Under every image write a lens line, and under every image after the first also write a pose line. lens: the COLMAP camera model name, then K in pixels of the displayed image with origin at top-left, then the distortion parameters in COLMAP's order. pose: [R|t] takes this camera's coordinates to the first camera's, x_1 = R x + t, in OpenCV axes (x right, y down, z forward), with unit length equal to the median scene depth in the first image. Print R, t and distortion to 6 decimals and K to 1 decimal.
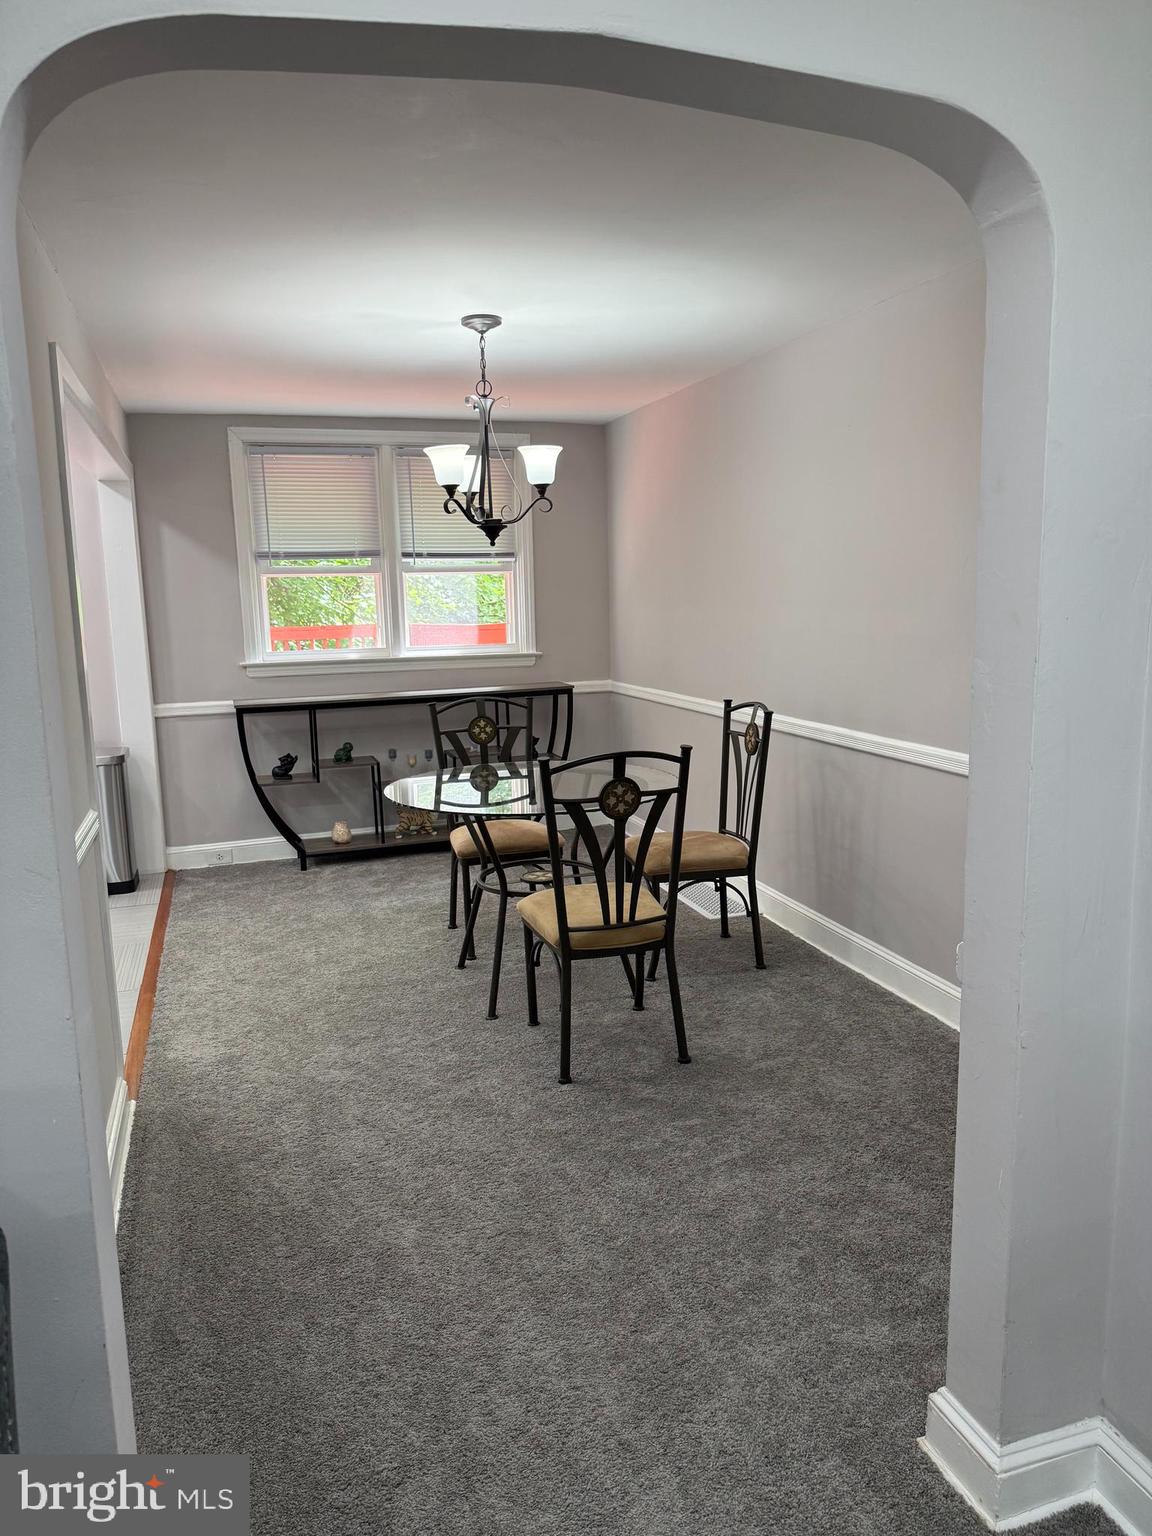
lens RADIAL K [[1068.8, 0, 576.0], [0, 1068.8, 768.0], [0, 0, 1]] dist [0.097717, -0.185427]
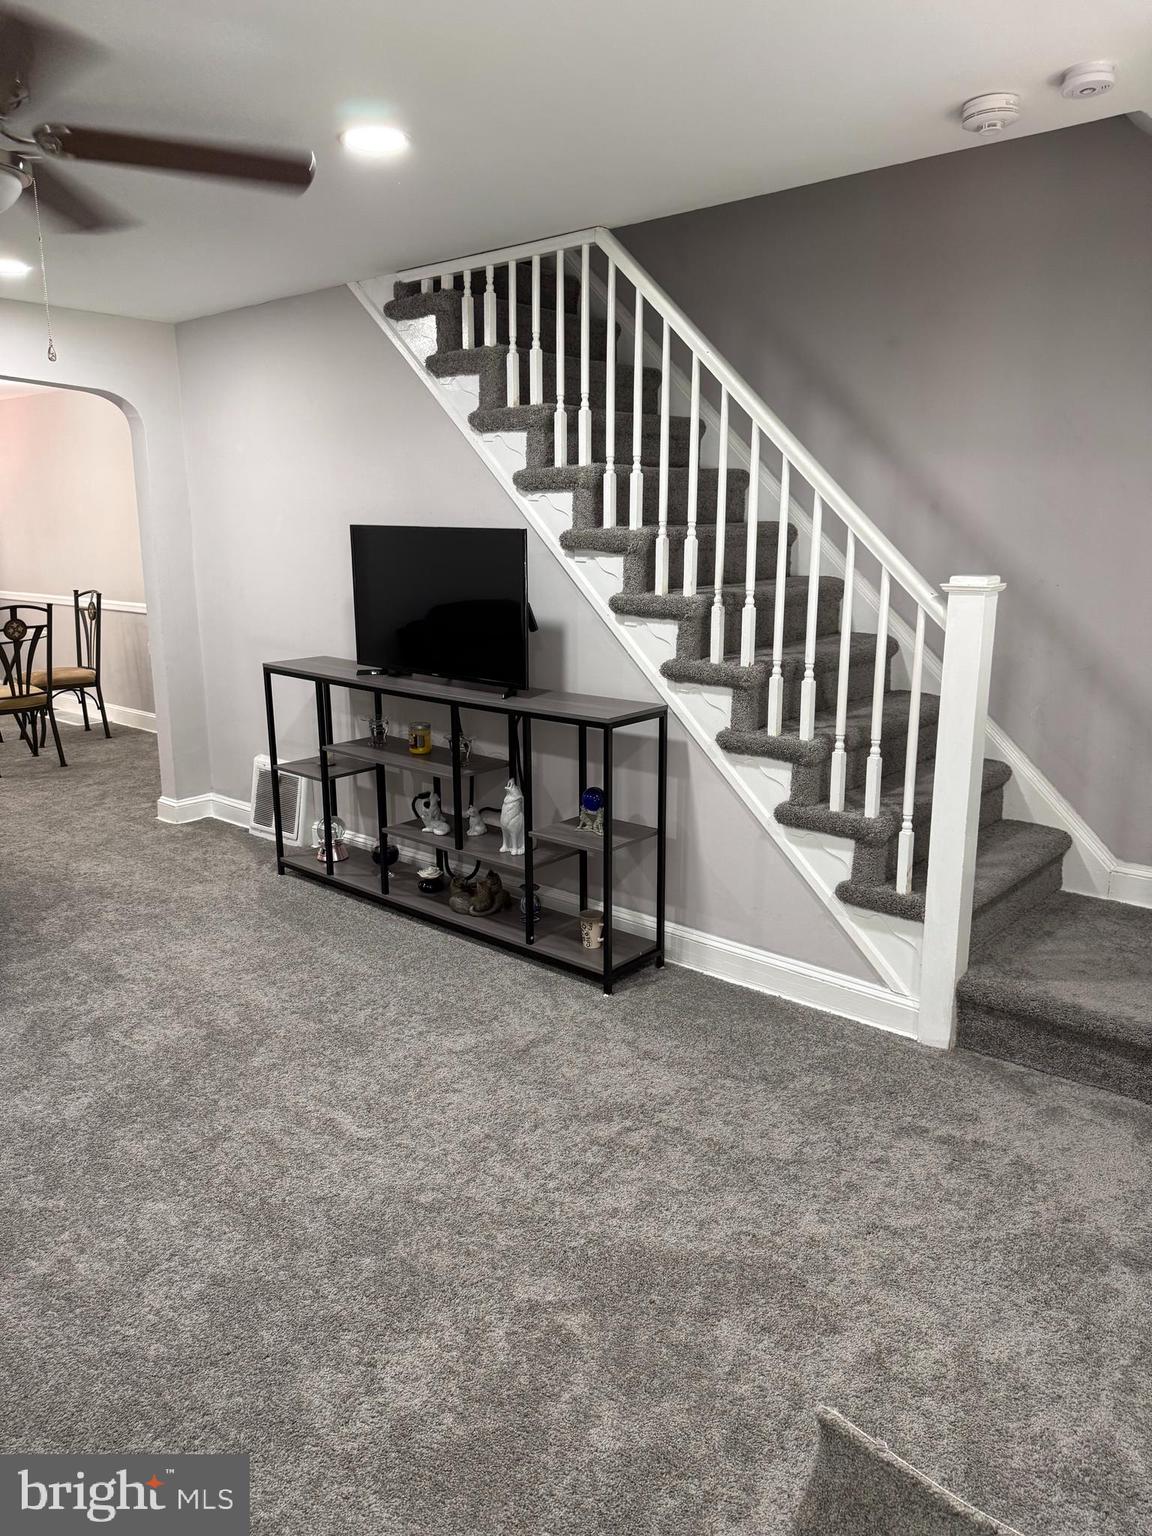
lens RADIAL K [[1068.8, 0, 576.0], [0, 1068.8, 768.0], [0, 0, 1]] dist [0.097717, -0.185427]
pose [[0.854637, -0.090256, 0.511322, -0.098387], [0.064297, 0.995593, 0.068269, 0.174803], [-0.515230, -0.025468, 0.856673, -1.039006]]
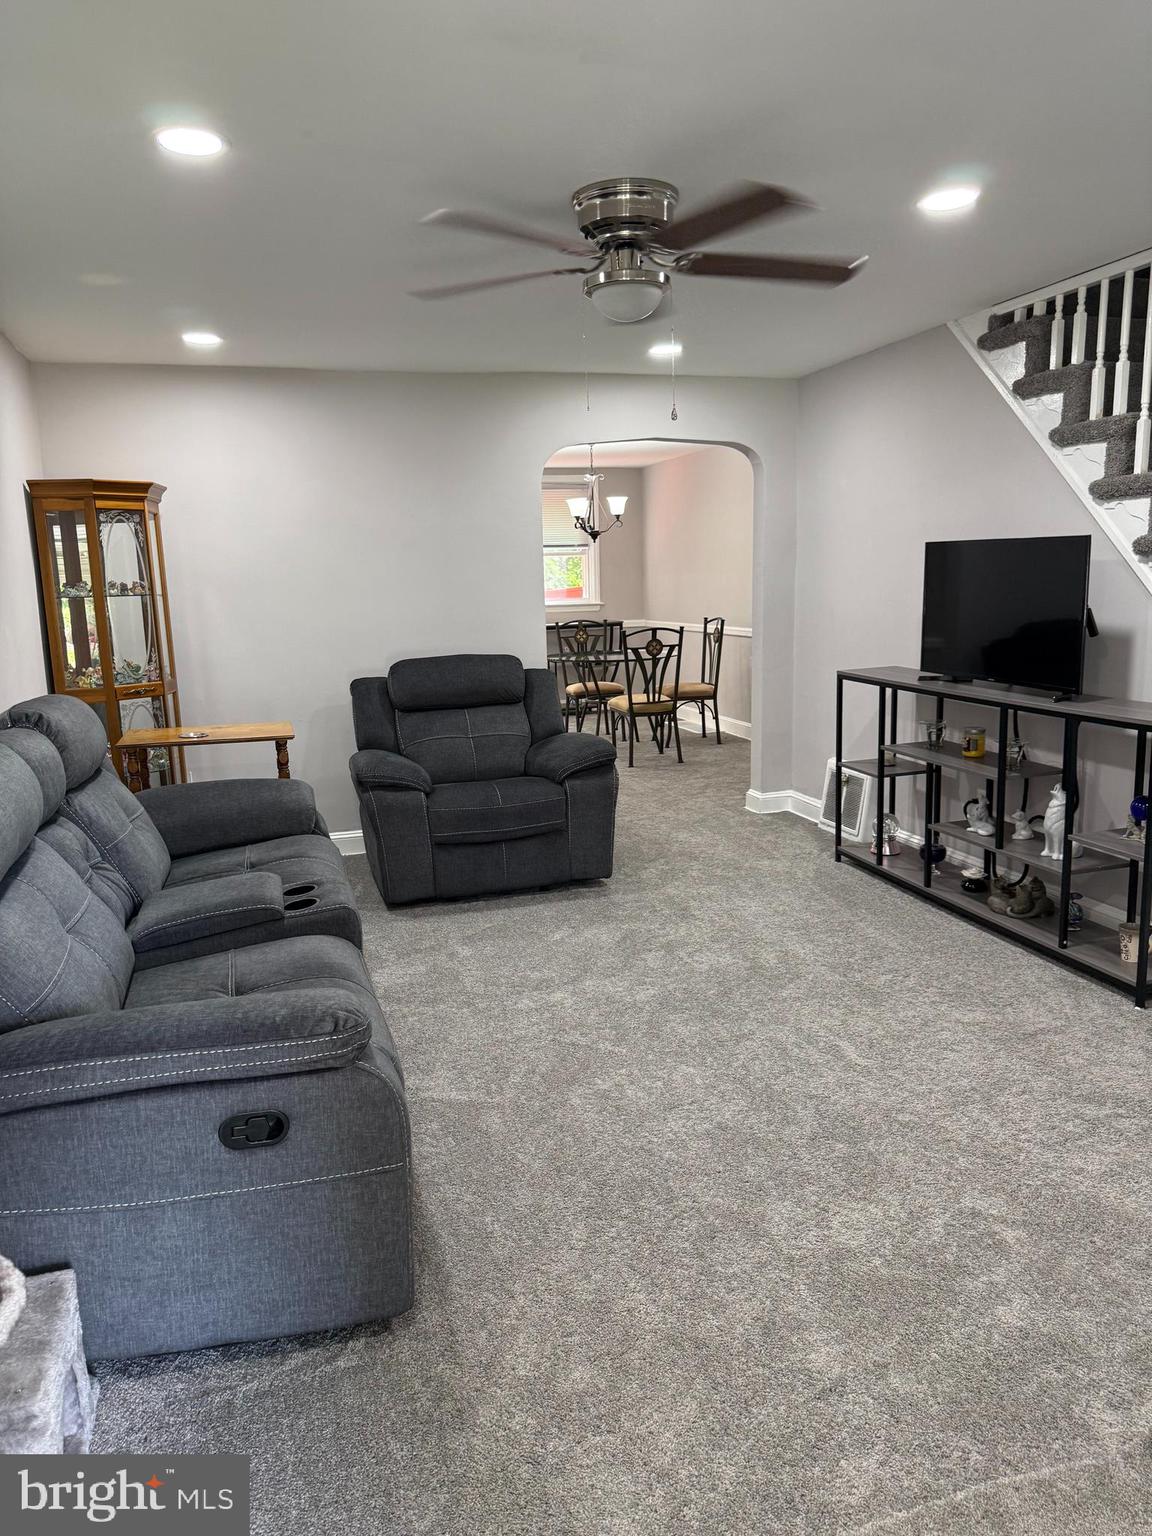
lens RADIAL K [[1062.1, 0, 571.2], [0, 1062.1, 789.9], [0, 0, 1]] dist [0.038154, -0.082751]
pose [[0.999759, 0.000377, -0.021950, -0.077695], [0.000341, 0.999464, 0.032726, 0.222751], [0.021951, -0.032725, 0.999223, -1.171341]]
